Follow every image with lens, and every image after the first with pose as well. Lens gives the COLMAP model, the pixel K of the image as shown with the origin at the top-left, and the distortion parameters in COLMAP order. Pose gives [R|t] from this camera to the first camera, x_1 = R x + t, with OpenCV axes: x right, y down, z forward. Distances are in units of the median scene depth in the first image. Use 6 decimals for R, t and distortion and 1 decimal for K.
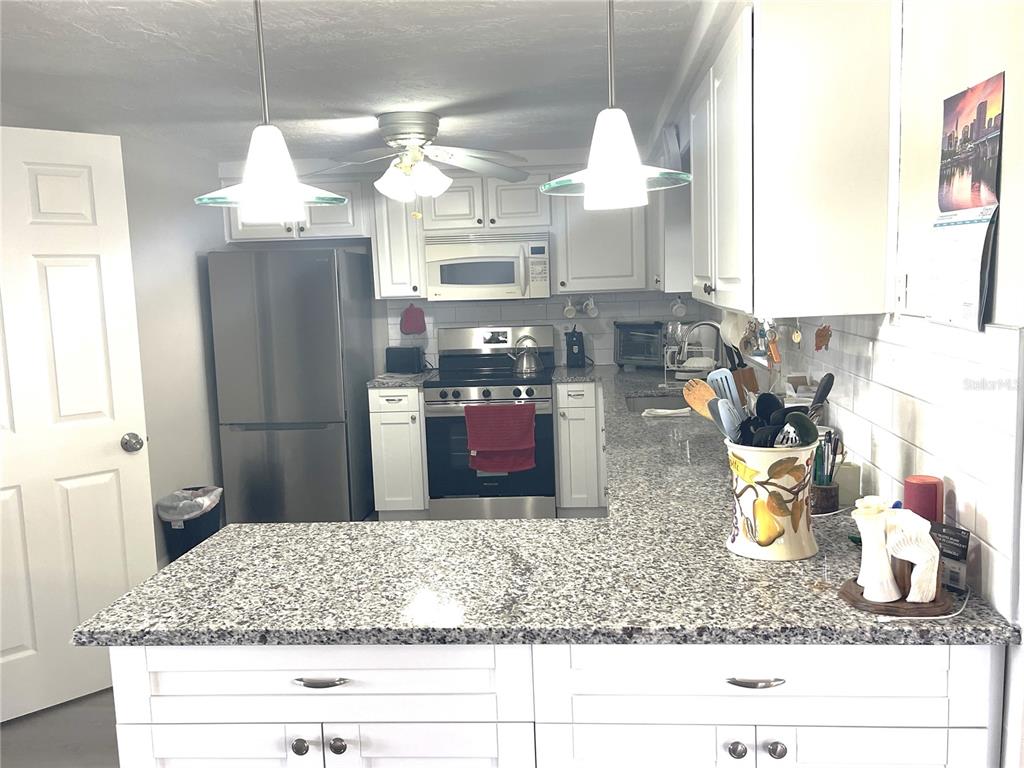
lens RADIAL K [[874.1, 0, 513.4], [0, 874.1, 385.9], [0, 0, 1]] dist [0.057894, -0.017171]
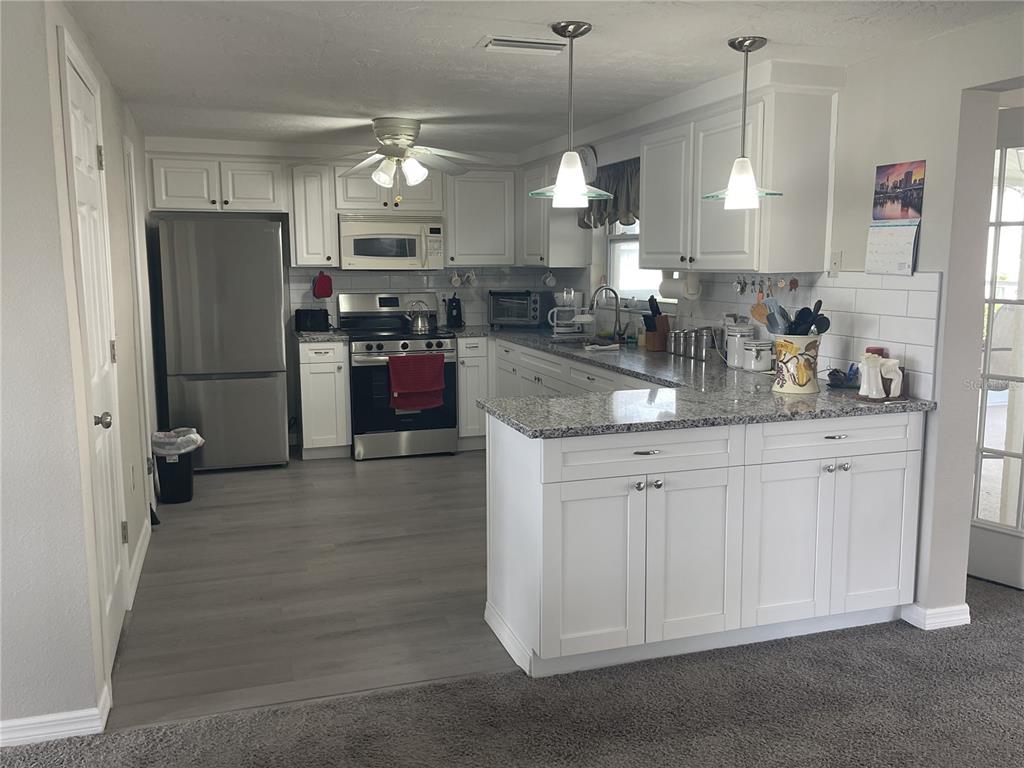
lens RADIAL K [[874.1, 0, 512.7], [0, 874.1, 383.4], [0, 0, 1]] dist [0.057894, -0.017171]
pose [[0.920624, -0.023359, 0.389750, -0.398316], [0.019221, 0.999710, 0.014514, 0.049850], [-0.389976, -0.005870, 0.920806, -0.205033]]
